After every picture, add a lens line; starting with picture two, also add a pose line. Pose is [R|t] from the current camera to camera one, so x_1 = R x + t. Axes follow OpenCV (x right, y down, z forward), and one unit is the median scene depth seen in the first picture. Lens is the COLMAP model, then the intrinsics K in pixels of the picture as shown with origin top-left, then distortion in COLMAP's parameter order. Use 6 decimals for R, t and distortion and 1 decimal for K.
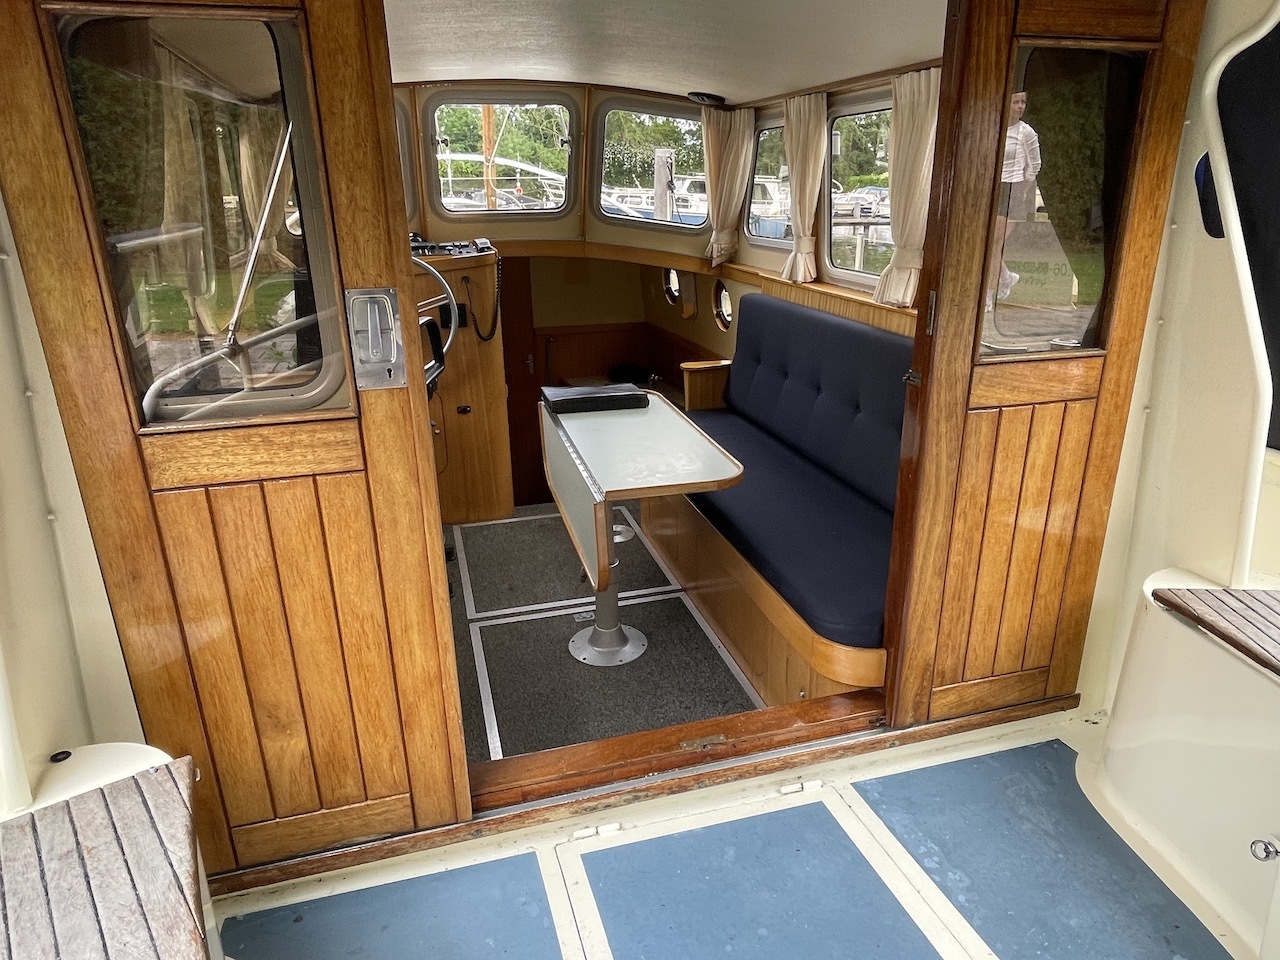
lens RADIAL K [[821.2, 0, 640.0], [0, 821.2, 480.0], [0, 0, 1]] dist [-0.034726, -0.000552]
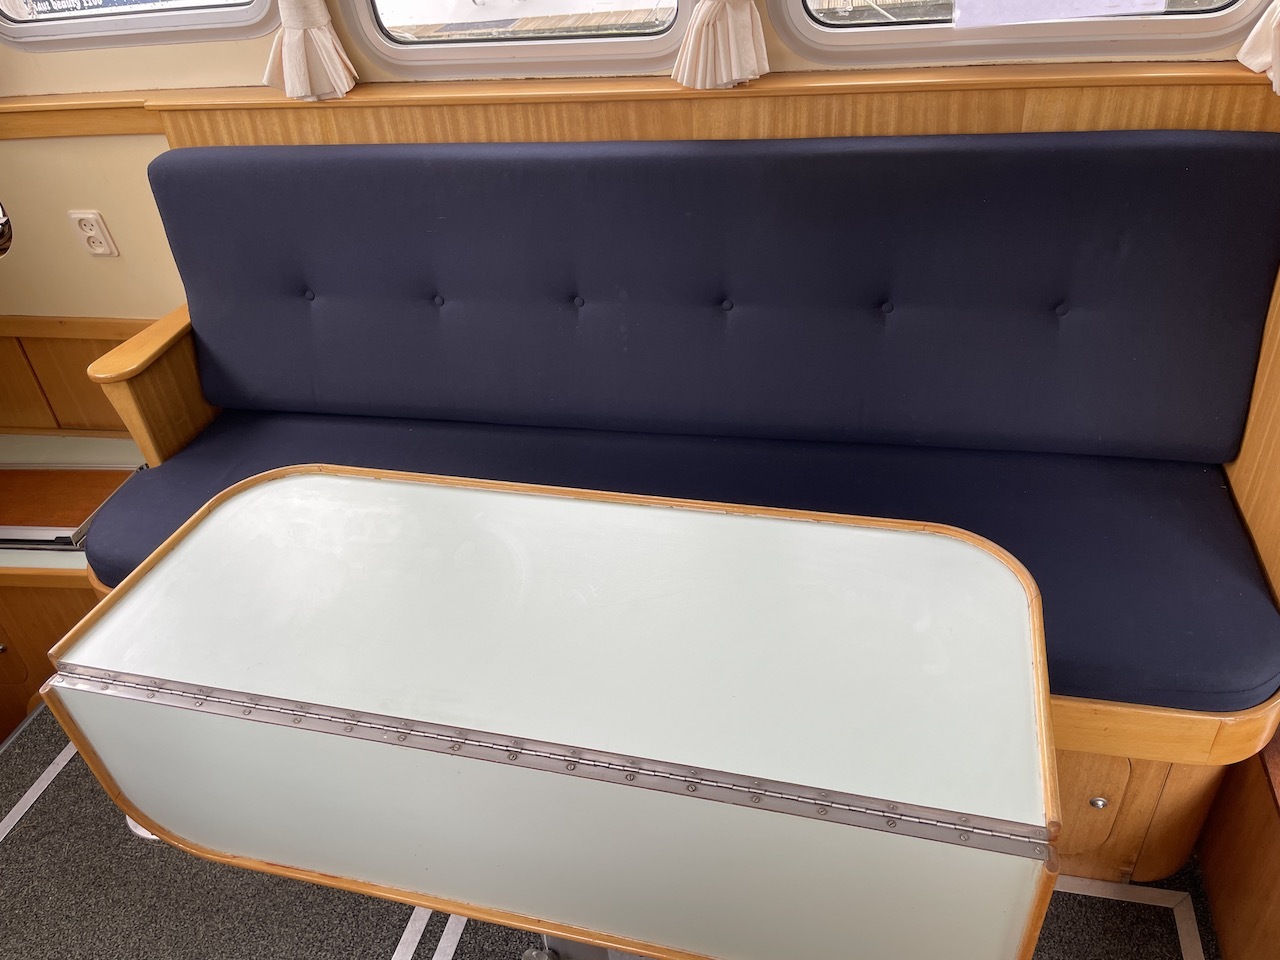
lens RADIAL K [[963.8, 0, 640.0], [0, 963.8, 480.0], [0, 0, 1]] dist [-0.004366, -0.006772]
pose [[0.470771, -0.516590, 0.715199, -0.191856], [0.360008, 0.852569, 0.378842, -0.179544], [-0.805462, 0.079129, 0.587341, 0.508118]]
